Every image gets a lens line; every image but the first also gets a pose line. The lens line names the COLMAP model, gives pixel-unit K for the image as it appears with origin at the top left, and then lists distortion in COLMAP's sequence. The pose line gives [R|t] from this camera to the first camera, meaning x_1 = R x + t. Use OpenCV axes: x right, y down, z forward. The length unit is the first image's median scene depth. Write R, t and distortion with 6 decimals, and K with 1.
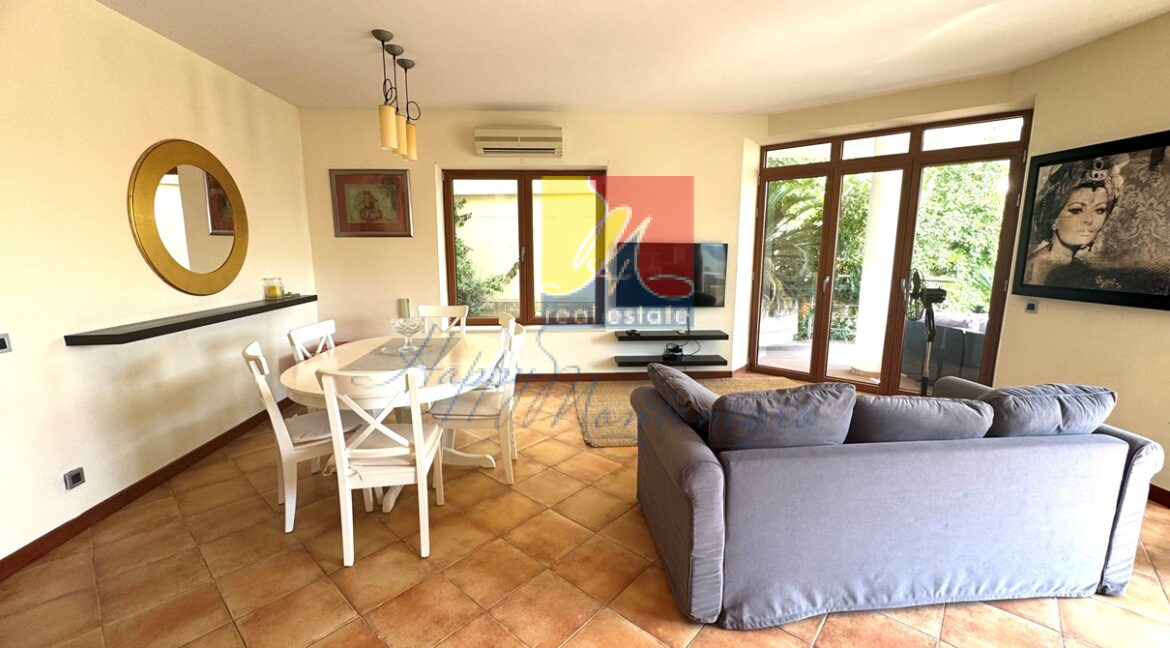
lens RADIAL K [[469.1, 0, 582.2], [0, 469.1, 323.7], [0, 0, 1]] dist [-0.000703, -0.000104]
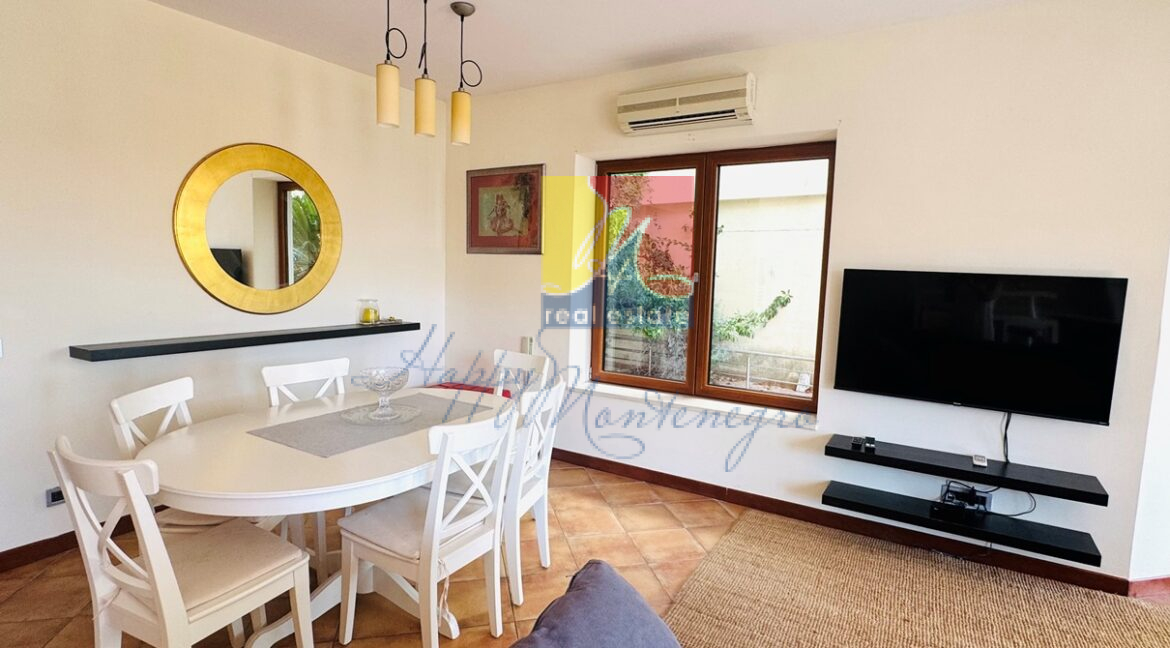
lens RADIAL K [[583.5, 0, 586.0], [0, 583.5, 323.1], [0, 0, 1]] dist [0.003145, -0.000953]
pose [[0.816379, 0.078466, -0.572161, 0.226083], [-0.121553, 0.991880, -0.037409, -0.053511], [0.564579, 0.100088, 0.819288, 0.307915]]
